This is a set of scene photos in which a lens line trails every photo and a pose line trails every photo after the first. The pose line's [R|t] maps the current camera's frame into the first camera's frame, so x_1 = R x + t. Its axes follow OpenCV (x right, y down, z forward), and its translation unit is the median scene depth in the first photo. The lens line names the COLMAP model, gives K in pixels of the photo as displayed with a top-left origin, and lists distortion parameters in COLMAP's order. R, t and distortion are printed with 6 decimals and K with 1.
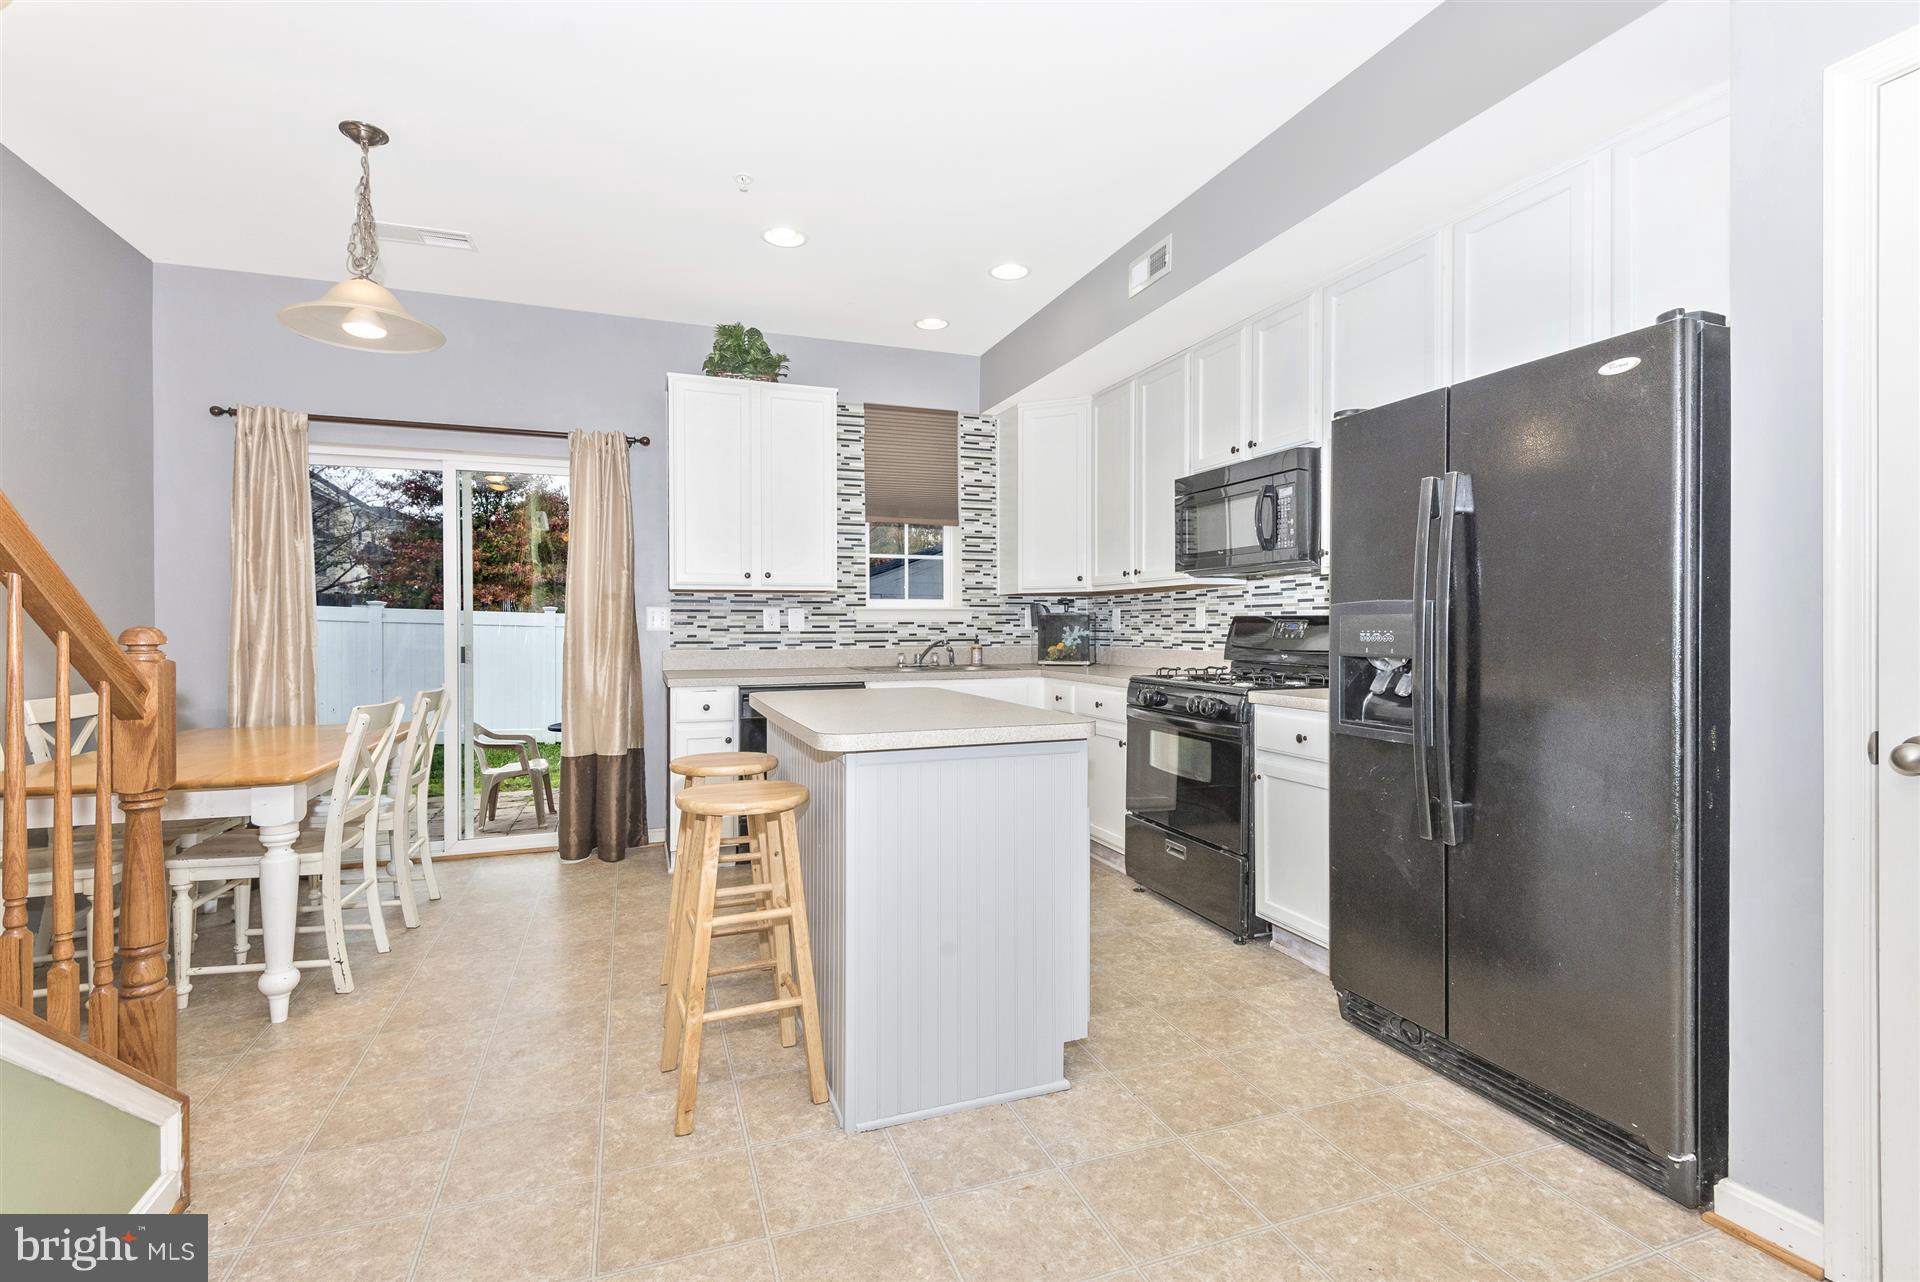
lens RADIAL K [[882.1, 0, 967.0], [0, 882.1, 626.5], [0, 0, 1]] dist [0.019319, -0.011781]
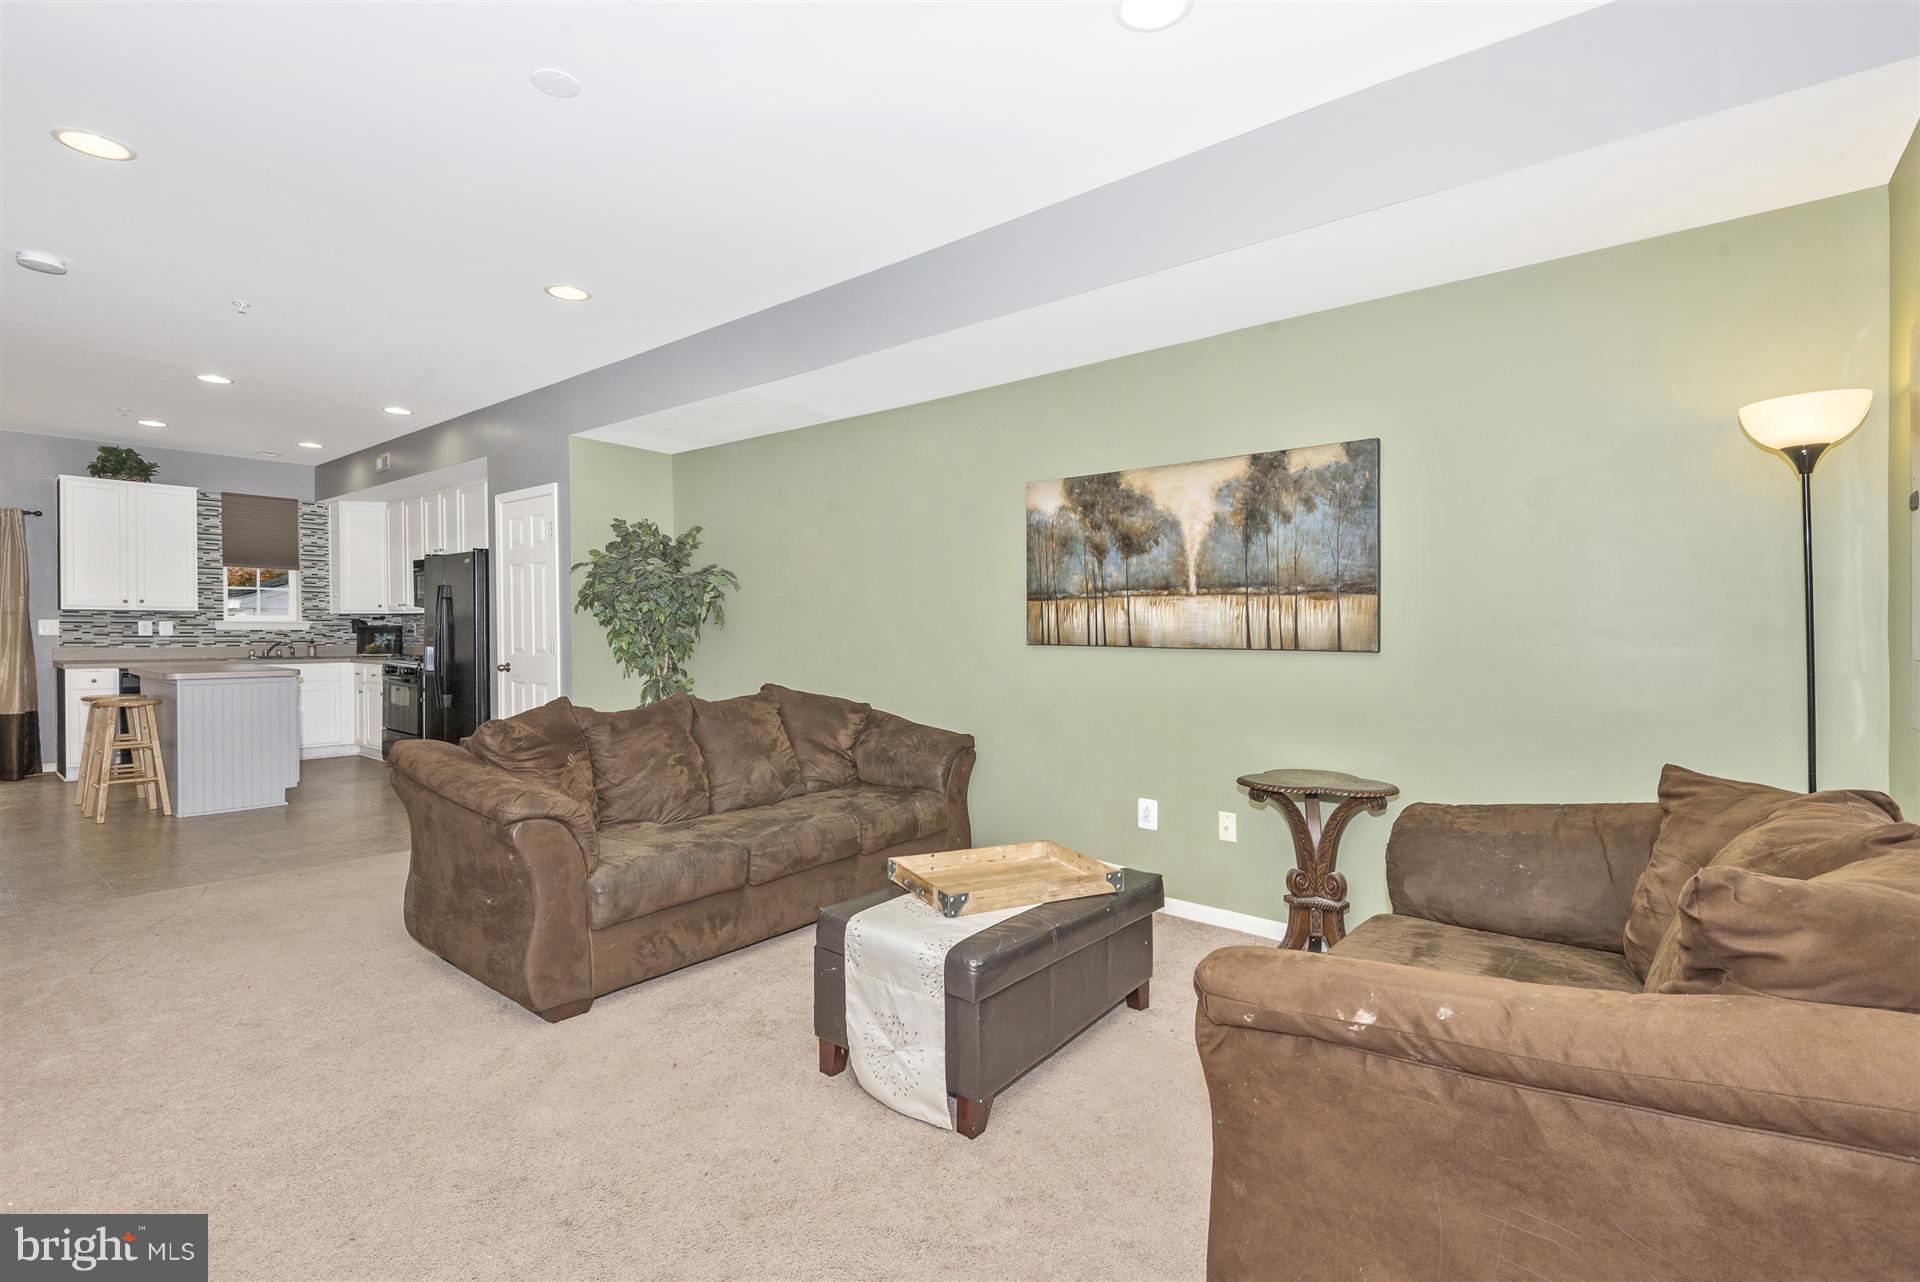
lens RADIAL K [[882.1, 0, 958.5], [0, 882.1, 646.8], [0, 0, 1]] dist [0.019319, -0.011781]
pose [[0.870034, -0.002501, 0.492985, 0.263765], [-0.006994, 0.999824, 0.017416, -0.012686], [-0.492942, -0.018600, 0.869864, -1.115511]]
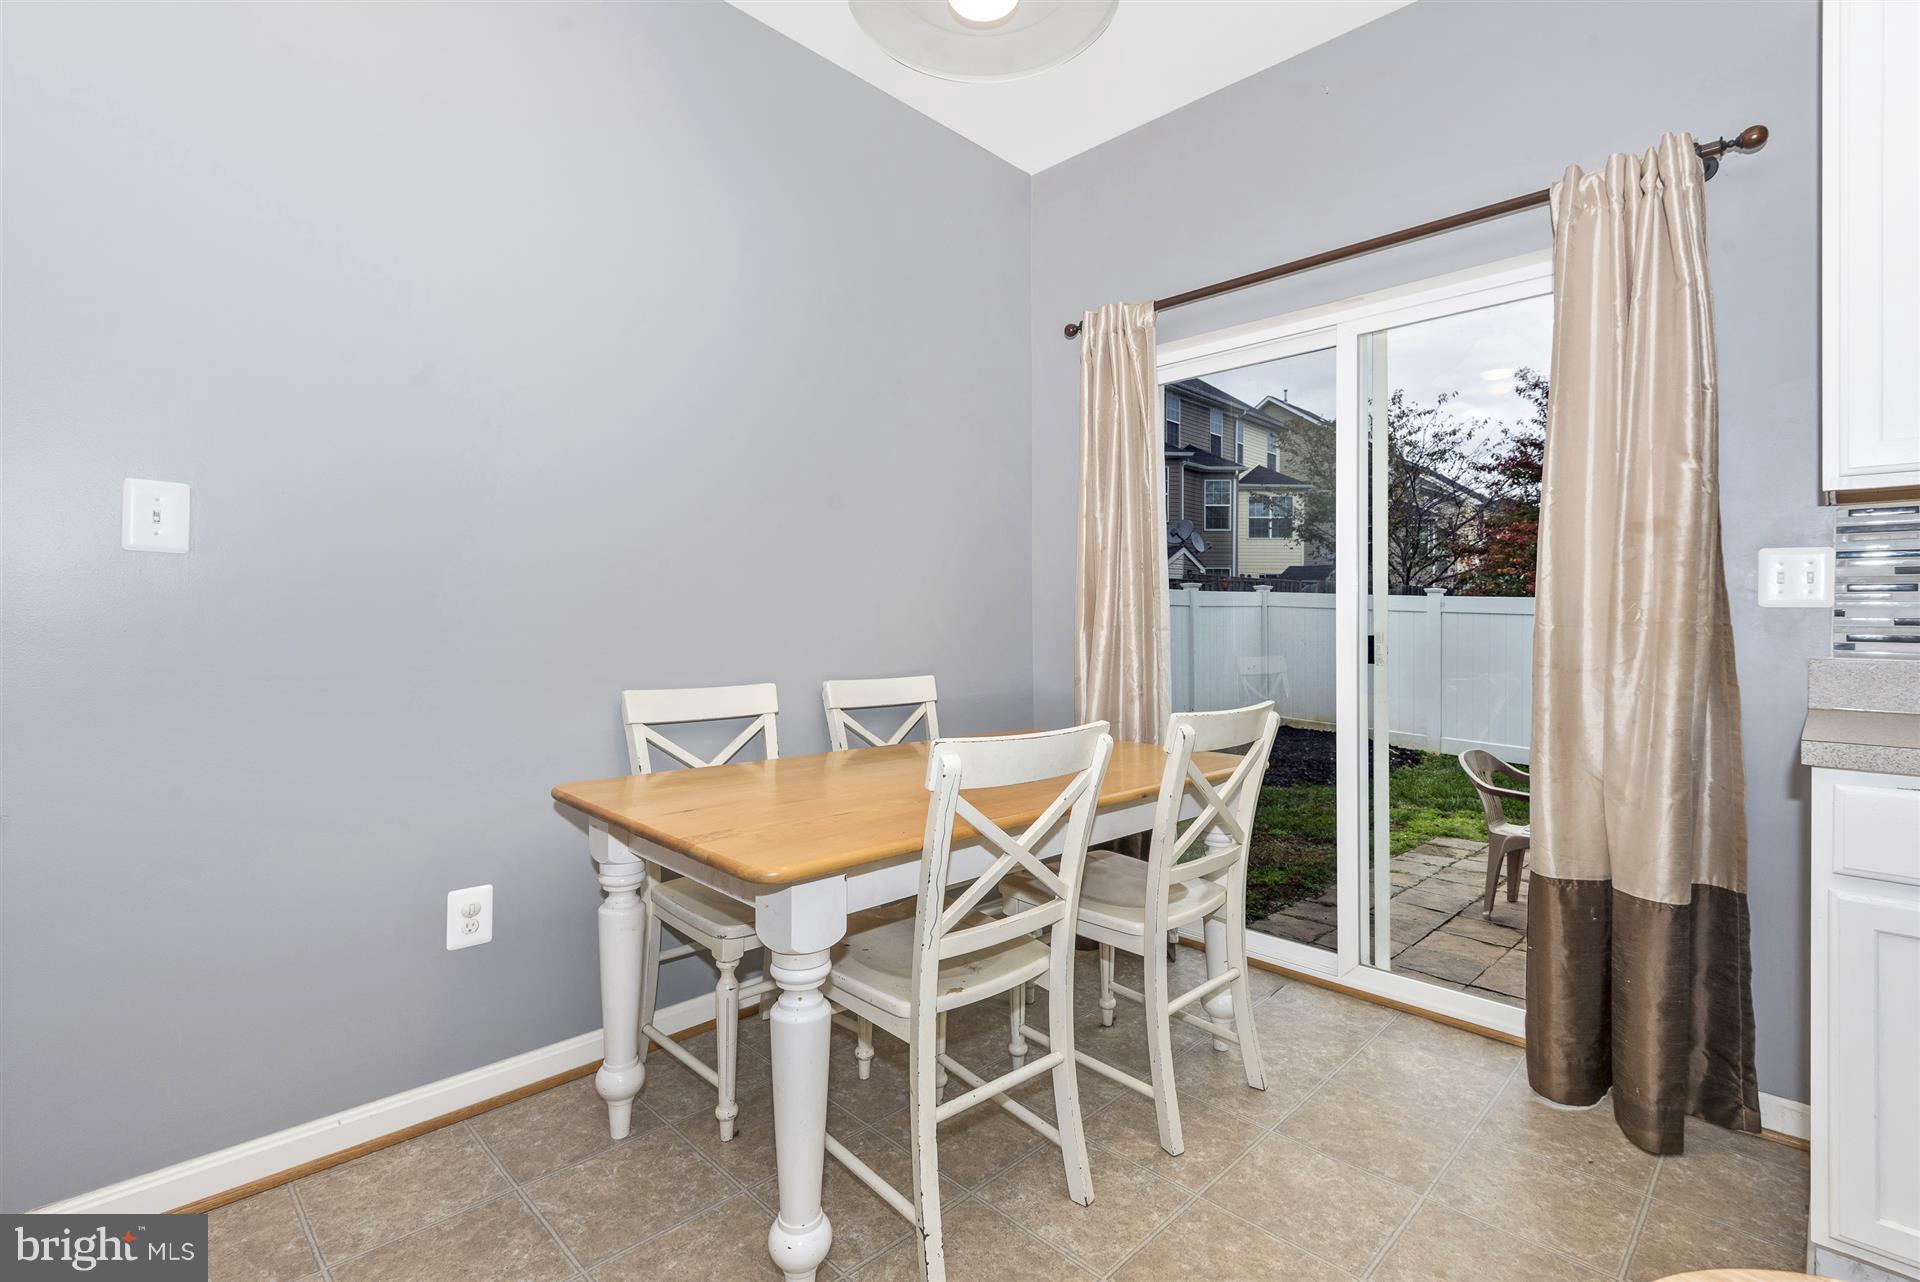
lens RADIAL K [[882.1, 0, 958.3], [0, 882.1, 614.7], [0, 0, 1]] dist [0.019319, -0.011781]
pose [[0.407712, -0.002143, -0.913108, -0.134855], [-0.008256, 0.999948, -0.006033, 0.013684], [0.913073, 0.009998, 0.407673, 0.480961]]
